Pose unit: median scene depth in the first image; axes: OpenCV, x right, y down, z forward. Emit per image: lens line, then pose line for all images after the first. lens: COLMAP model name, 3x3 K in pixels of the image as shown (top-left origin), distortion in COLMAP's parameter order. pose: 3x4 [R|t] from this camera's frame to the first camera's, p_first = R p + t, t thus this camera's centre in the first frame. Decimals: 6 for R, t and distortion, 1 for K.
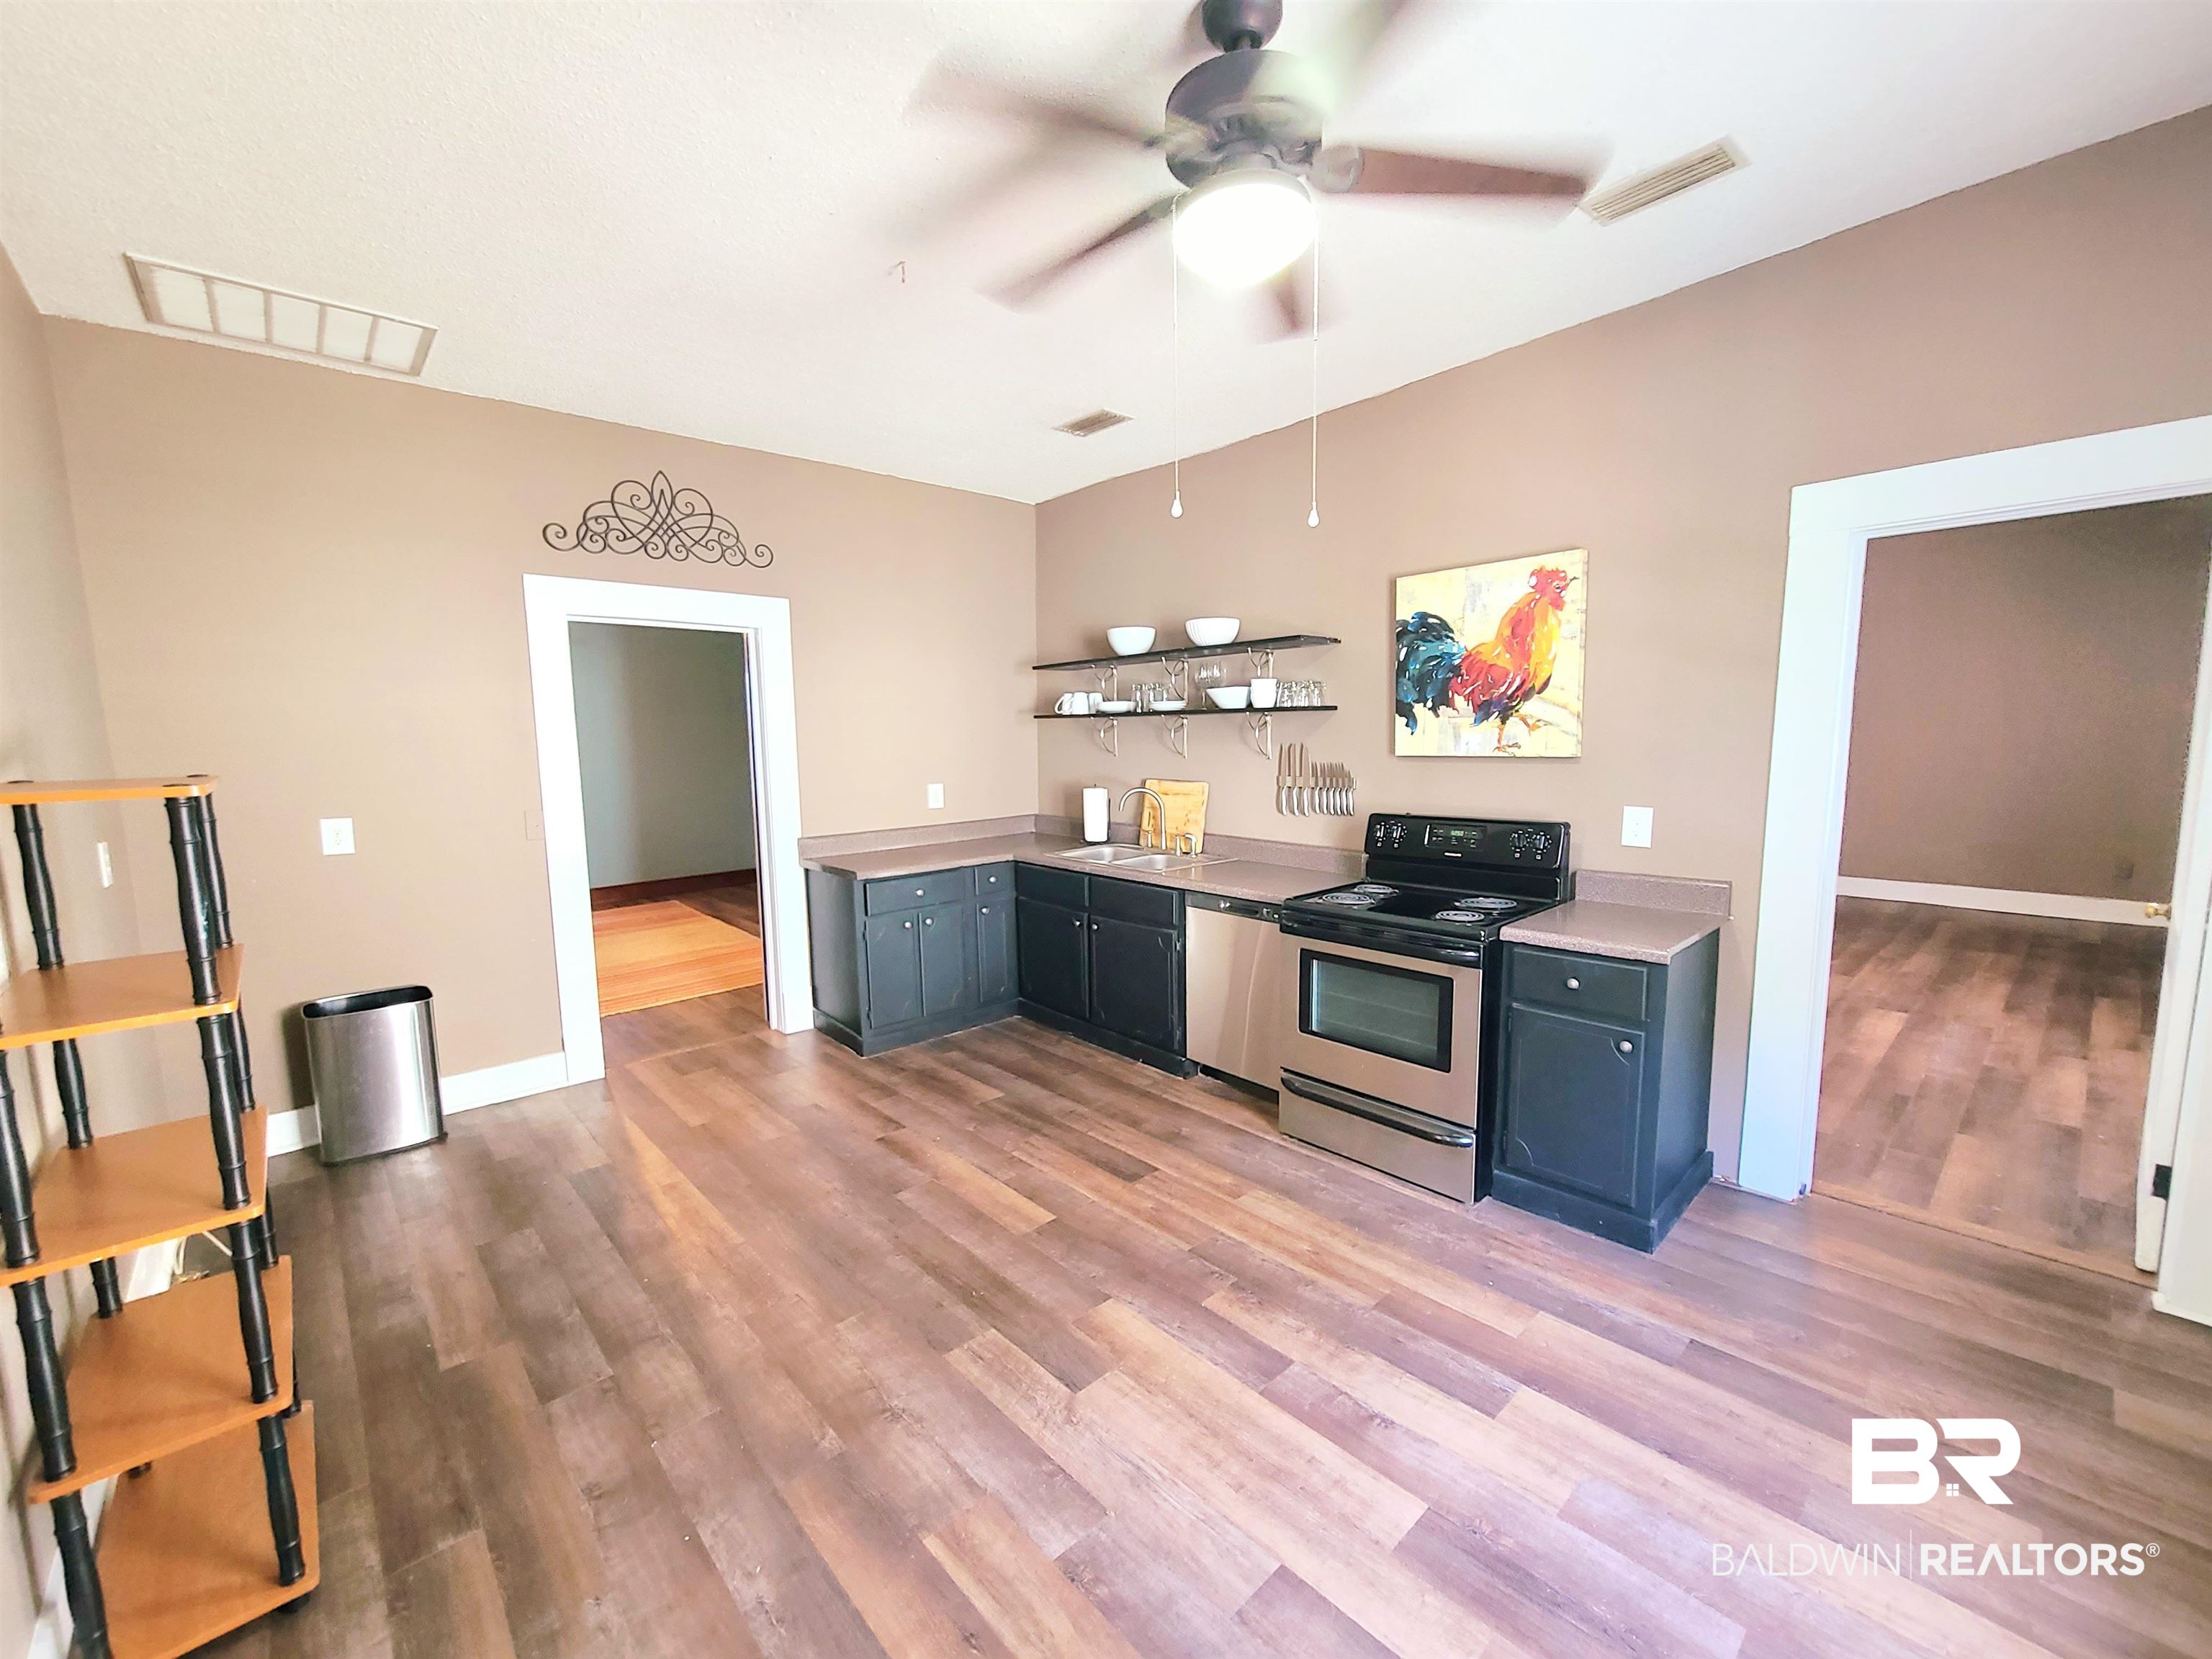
lens RADIAL K [[904.5, 0, 1098.4], [0, 904.5, 837.1], [0, 0, 1]] dist [-0.001201, 0.000077]
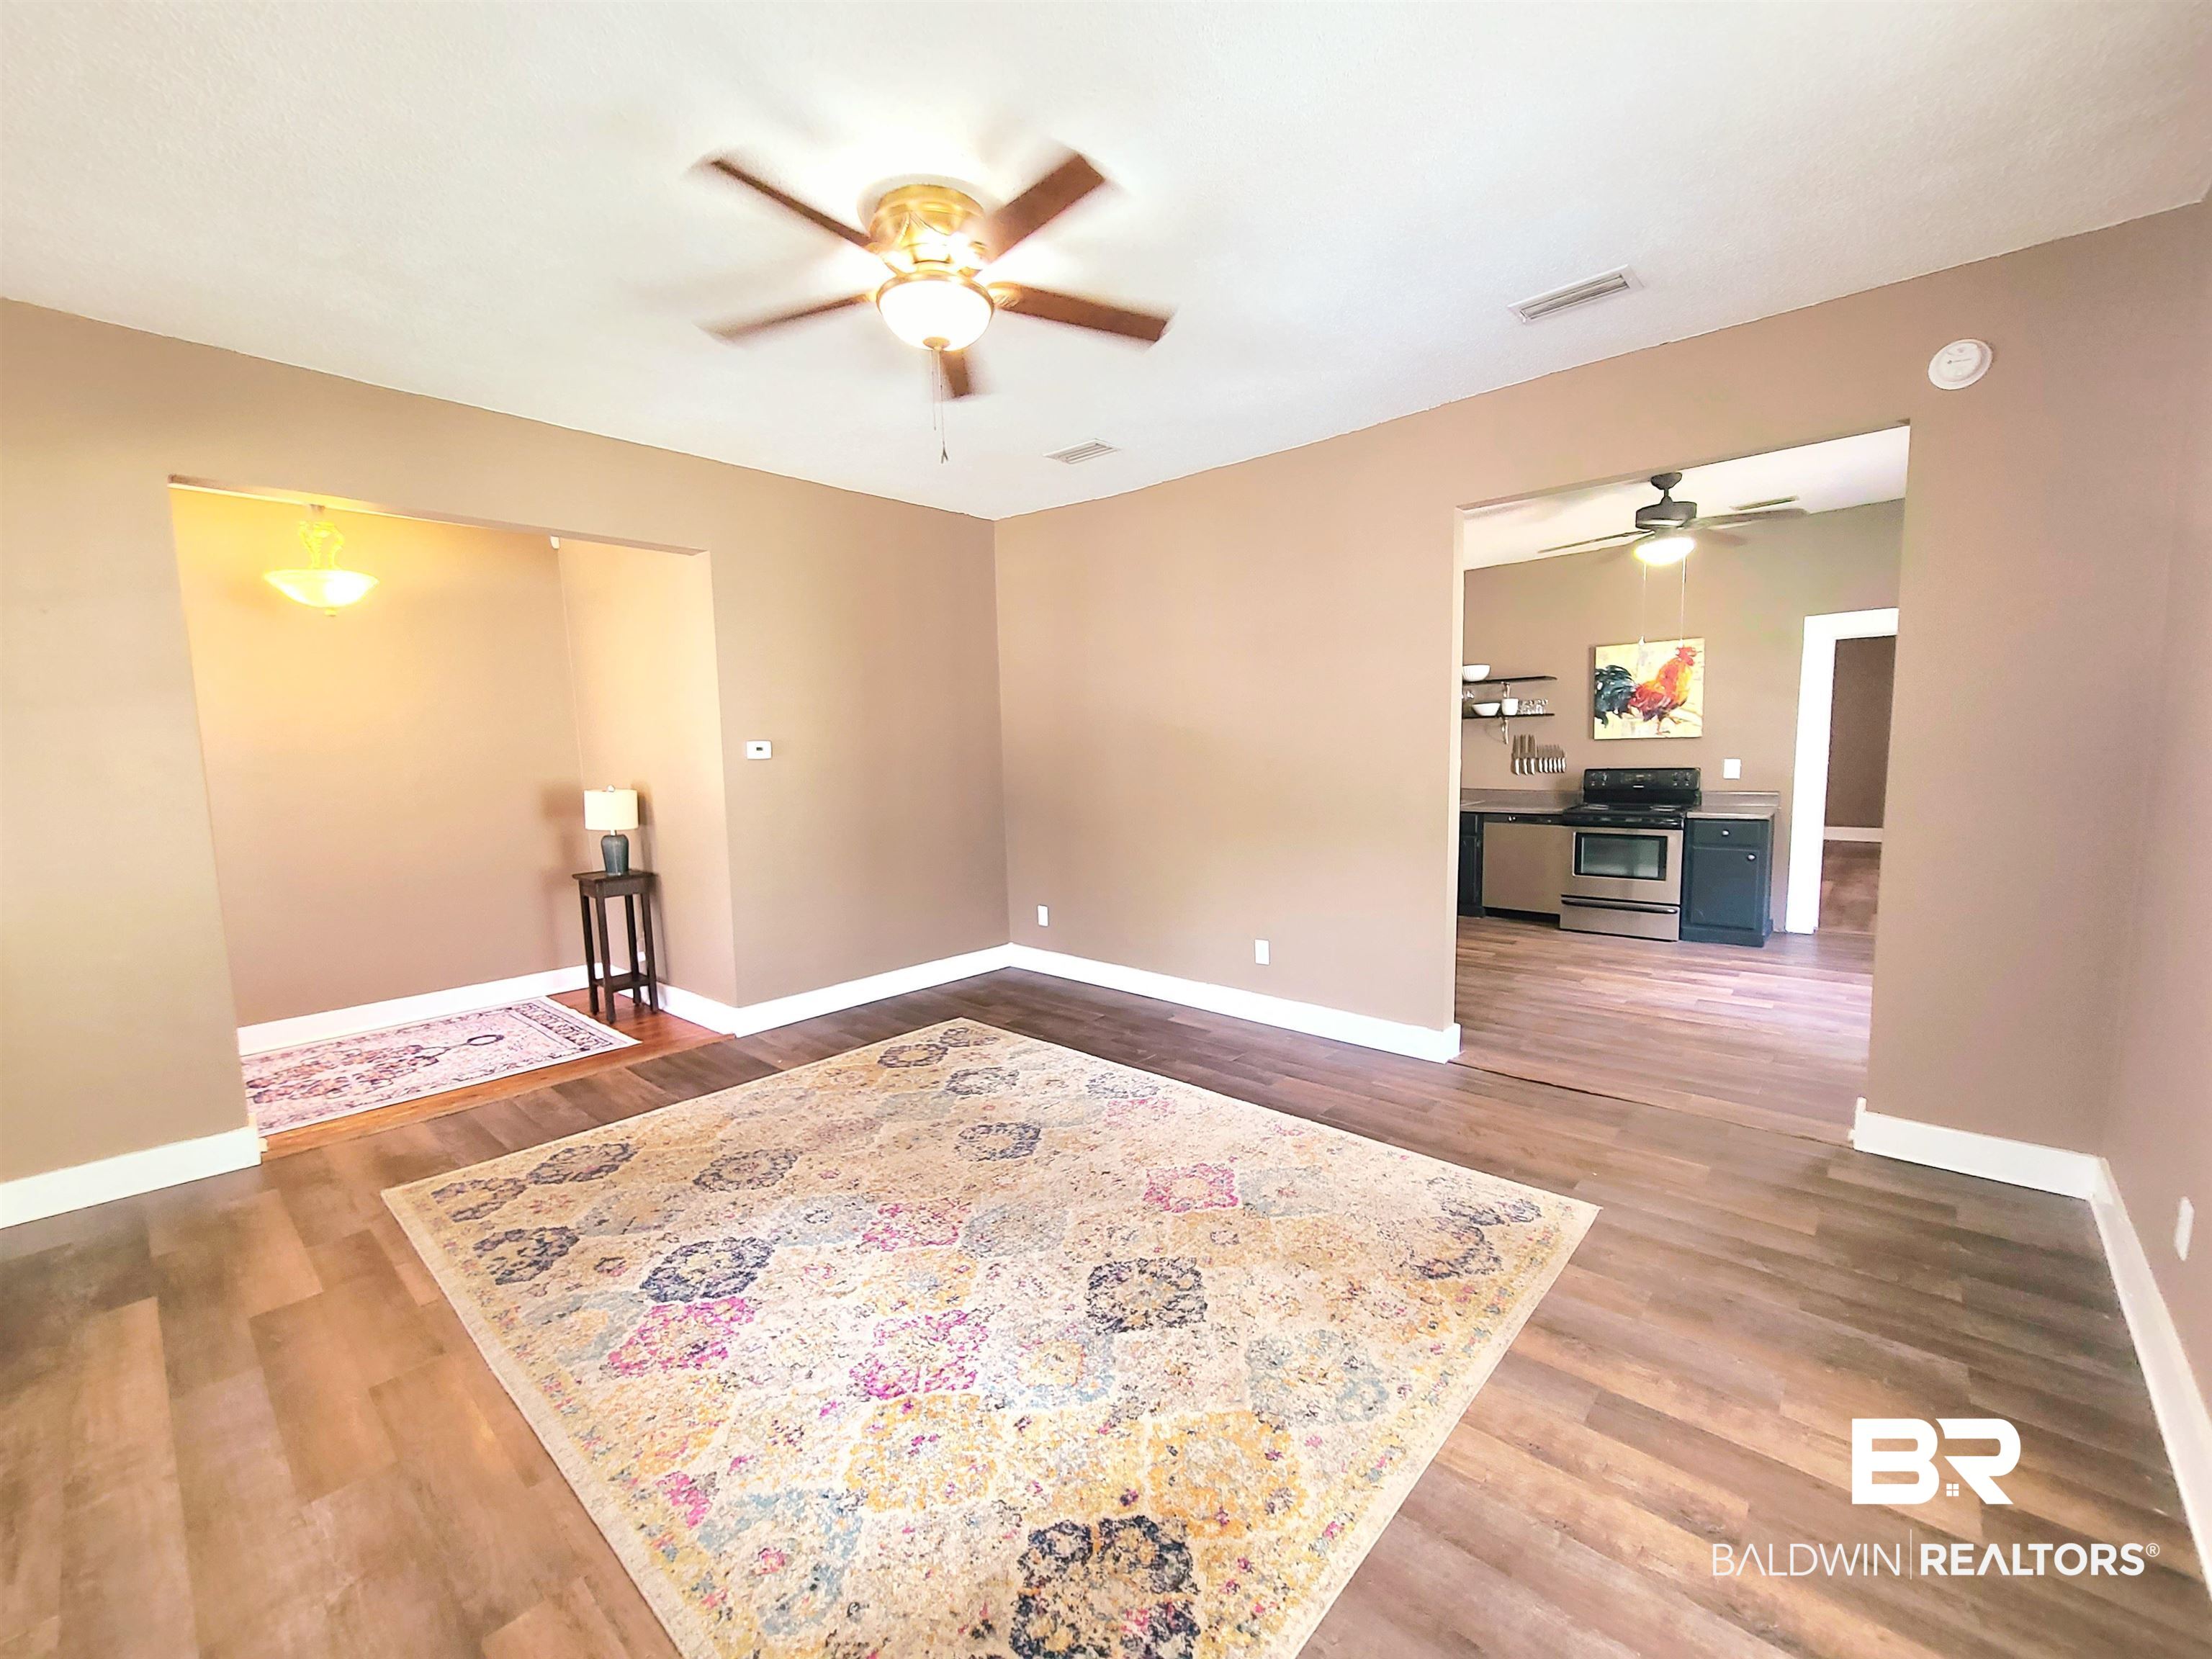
lens RADIAL K [[916.8, 0, 1098.1], [0, 916.8, 837.8], [0, 0, 1]] dist [-0.000469, 0.000190]
pose [[0.993221, -0.019263, 0.114630, -1.026721], [0.021638, 0.999575, -0.019512, 0.145781], [-0.114205, 0.021860, 0.993217, -0.872223]]
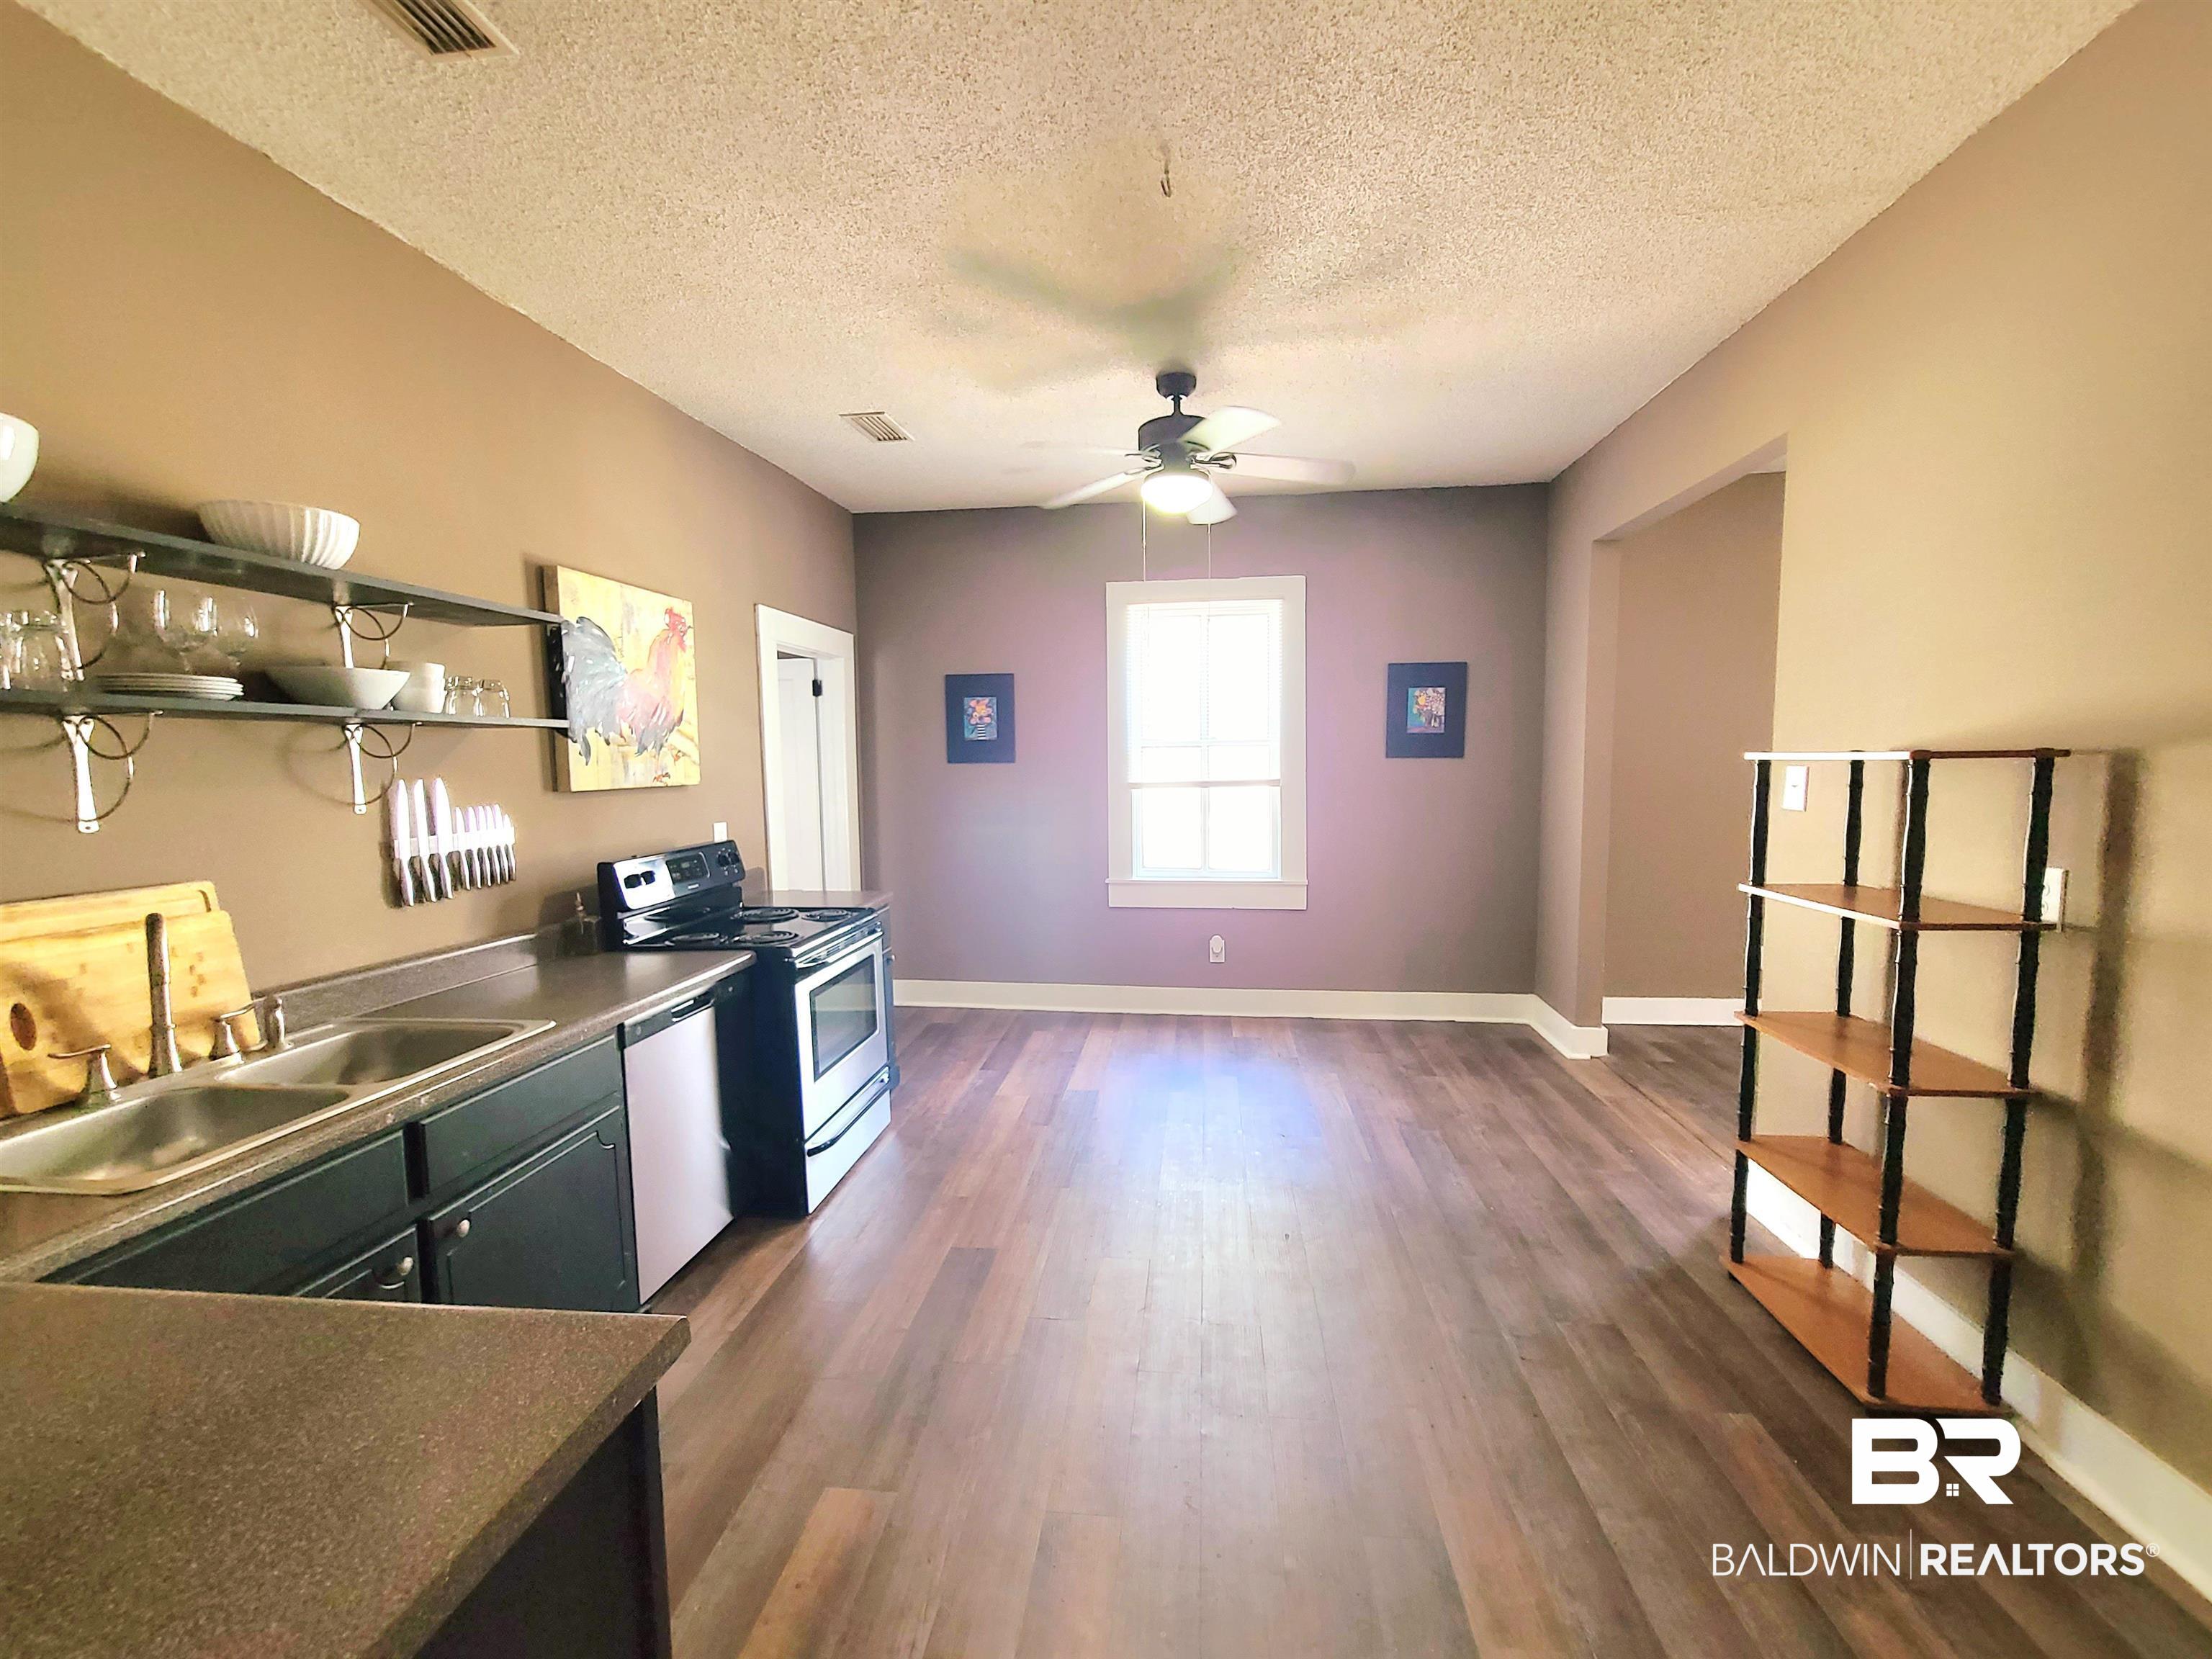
lens RADIAL K [[916.9, 0, 1112.0], [0, 916.9, 843.1], [0, 0, 1]] dist [0.002734, 0.000117]
pose [[-0.675288, -0.037796, 0.736585, -0.631726], [0.115166, 0.981033, 0.155922, -0.127614], [-0.728508, 0.190122, -0.658126, 1.306293]]
